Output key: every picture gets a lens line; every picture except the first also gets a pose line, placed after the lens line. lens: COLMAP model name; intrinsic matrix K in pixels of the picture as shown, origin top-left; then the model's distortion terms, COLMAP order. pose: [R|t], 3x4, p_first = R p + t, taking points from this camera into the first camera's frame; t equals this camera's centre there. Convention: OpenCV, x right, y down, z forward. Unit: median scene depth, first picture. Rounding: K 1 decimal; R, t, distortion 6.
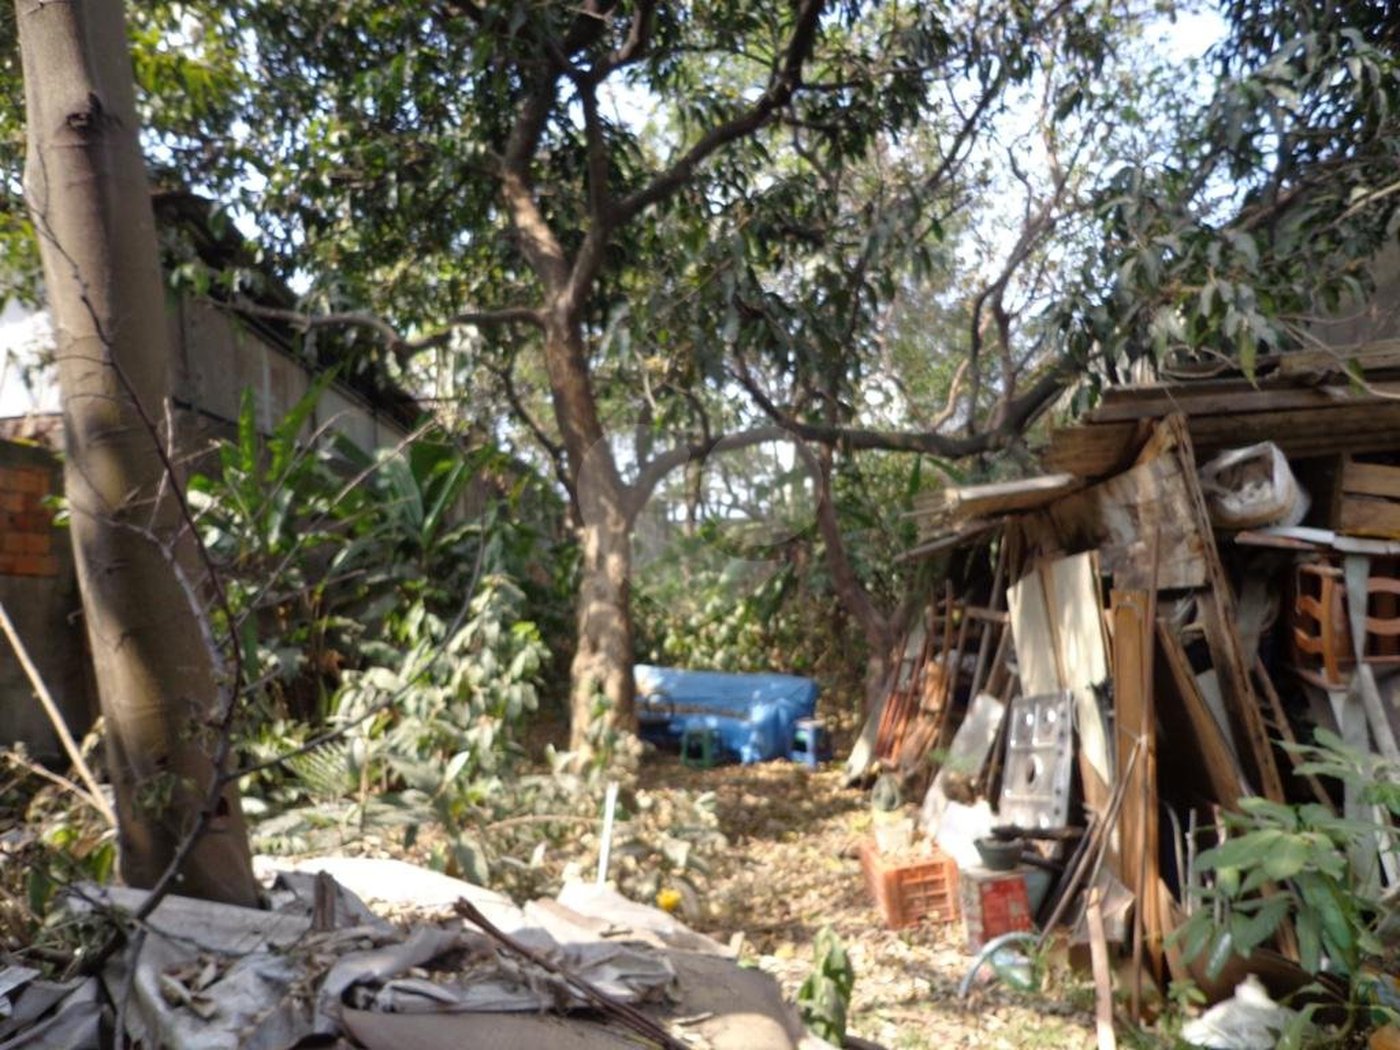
lens RADIAL K [[1018.0, 0, 700.0], [0, 1018.0, 525.0], [0, 0, 1]] dist [-0.014160, 0.007451]
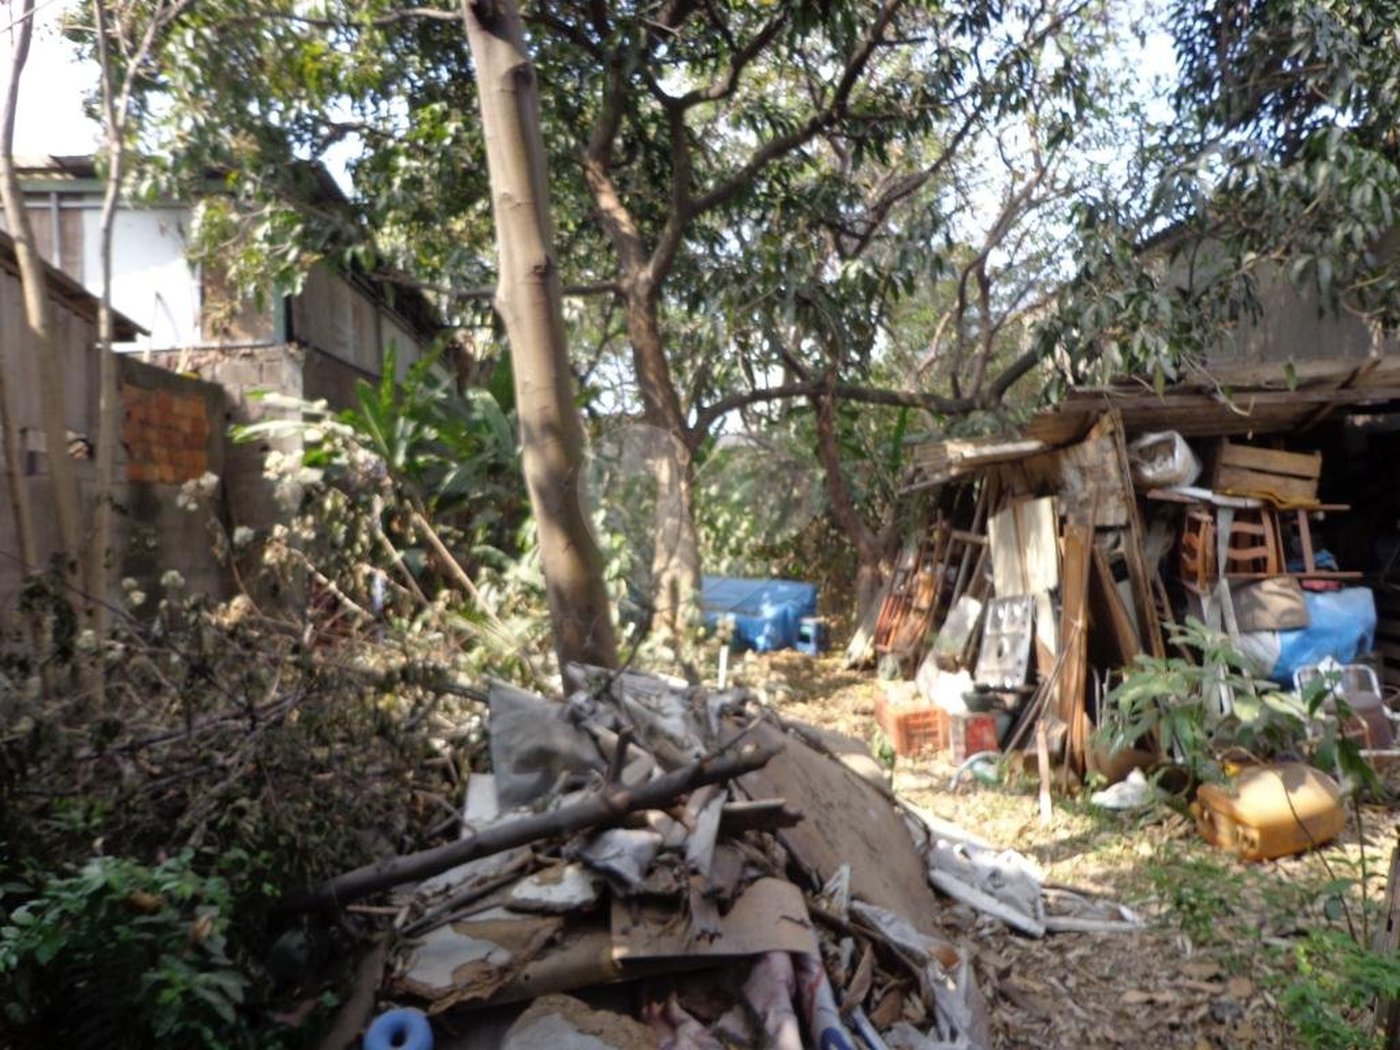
lens RADIAL K [[1018.0, 0, 700.0], [0, 1018.0, 525.0], [0, 0, 1]] dist [-0.014160, 0.007451]
pose [[0.998656, 0.026325, 0.044638, -0.155493], [-0.030200, 0.995620, 0.088485, -0.041397], [-0.042113, -0.089715, 0.995077, -0.365504]]
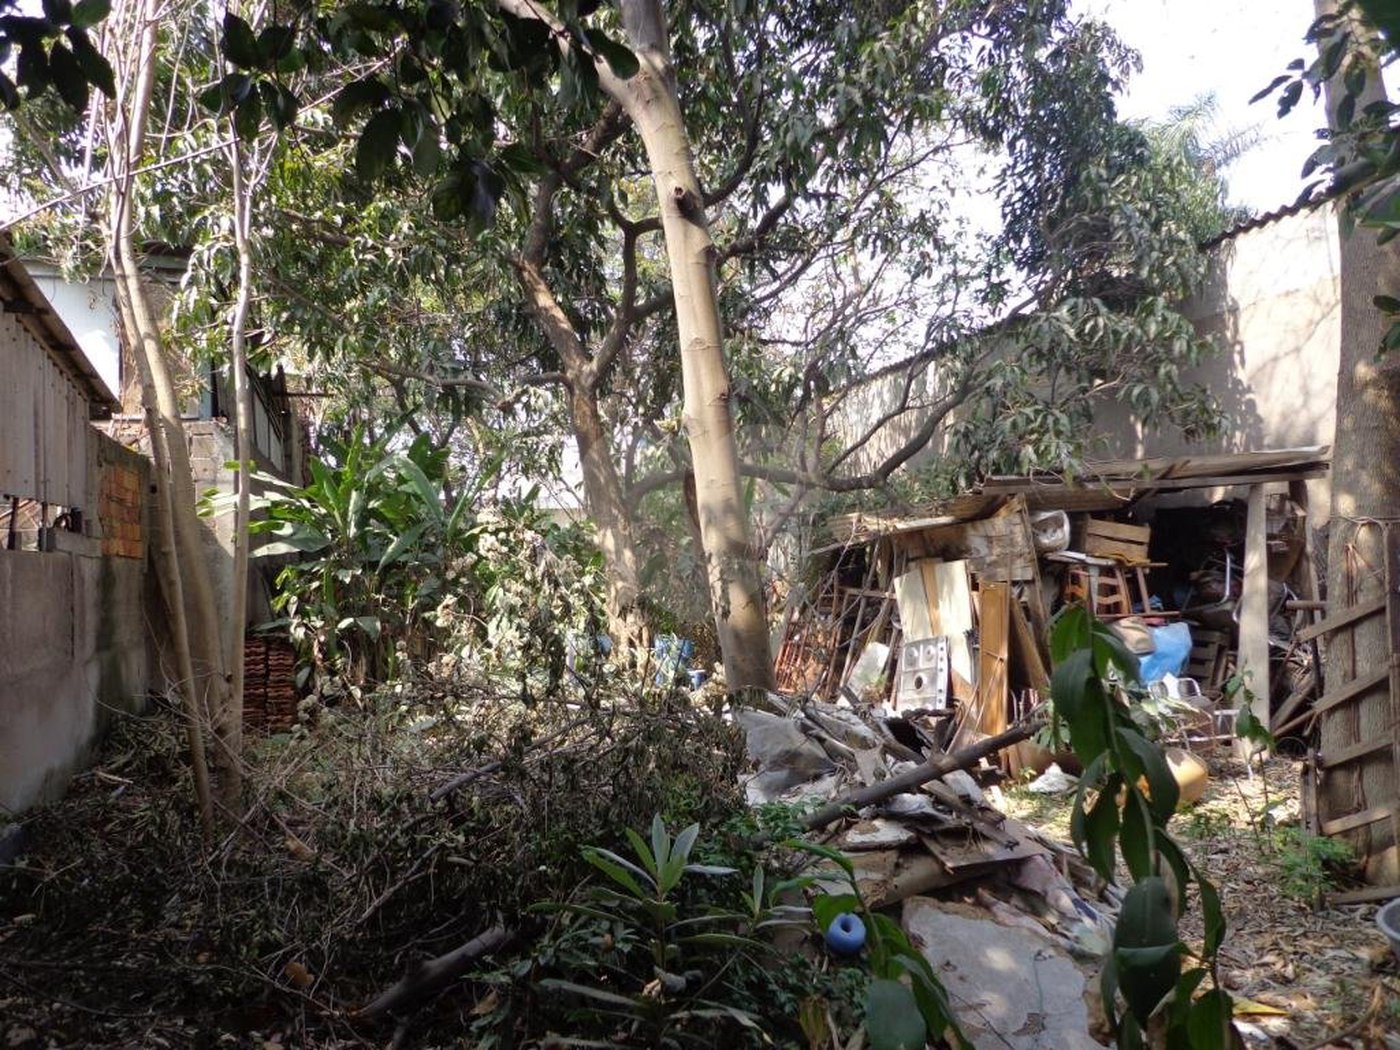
lens RADIAL K [[1018.0, 0, 700.0], [0, 1018.0, 525.0], [0, 0, 1]] dist [-0.014160, 0.007451]
pose [[0.951079, 0.024627, 0.307965, -0.571491], [-0.032353, 0.999276, 0.020005, -0.051827], [-0.307250, -0.028990, 0.951187, -0.542994]]
